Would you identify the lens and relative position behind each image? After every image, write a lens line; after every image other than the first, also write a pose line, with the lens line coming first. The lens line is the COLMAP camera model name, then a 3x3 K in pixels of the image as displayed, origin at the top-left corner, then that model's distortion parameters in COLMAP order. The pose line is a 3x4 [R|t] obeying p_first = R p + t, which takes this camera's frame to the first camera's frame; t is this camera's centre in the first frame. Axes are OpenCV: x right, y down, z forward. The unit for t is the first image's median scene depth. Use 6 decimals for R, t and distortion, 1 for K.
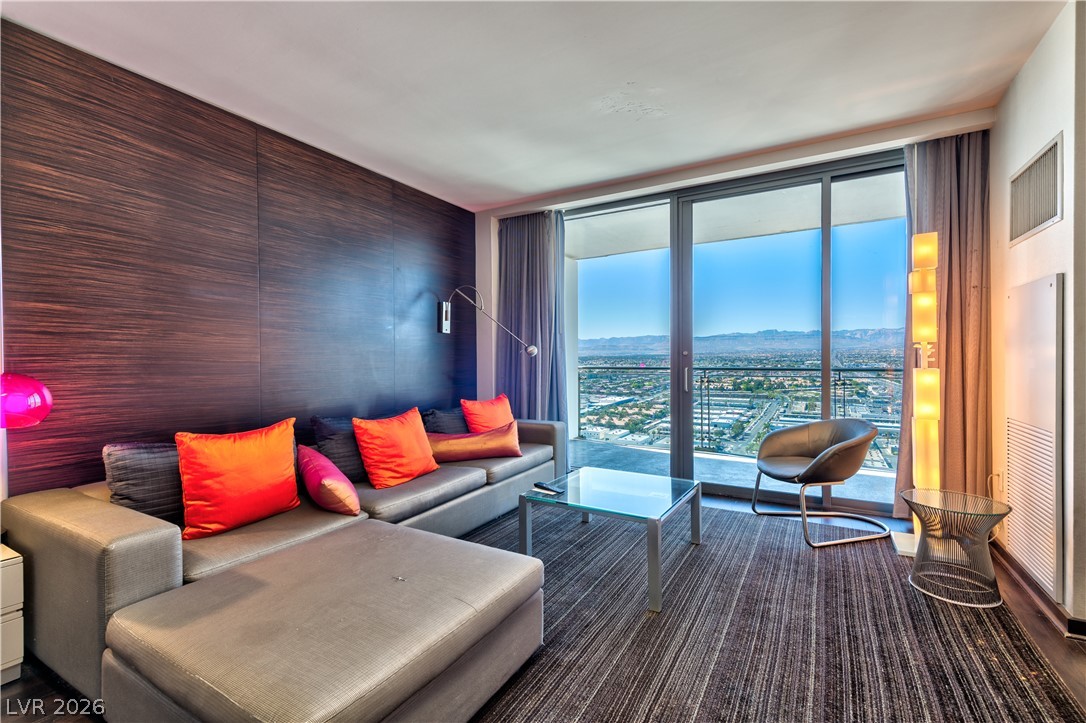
lens RADIAL K [[415.5, 0, 546.6], [0, 415.5, 356.8], [0, 0, 1]] dist [0.001327, 0.000048]
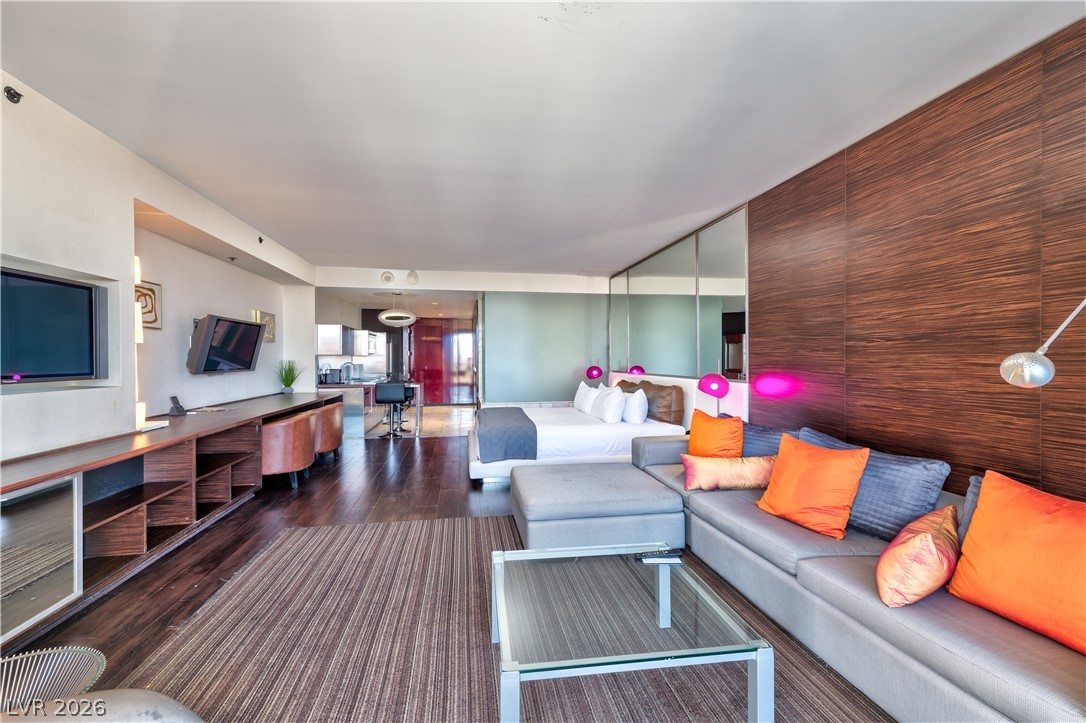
lens RADIAL K [[415.5, 0, 546.6], [0, 415.5, 356.8], [0, 0, 1]] dist [0.001327, 0.000048]
pose [[-0.708059, 0.002405, -0.706149, 0.607293], [0.002873, 0.999996, 0.000525, -0.034791], [0.706147, -0.001657, -0.708063, 1.245955]]
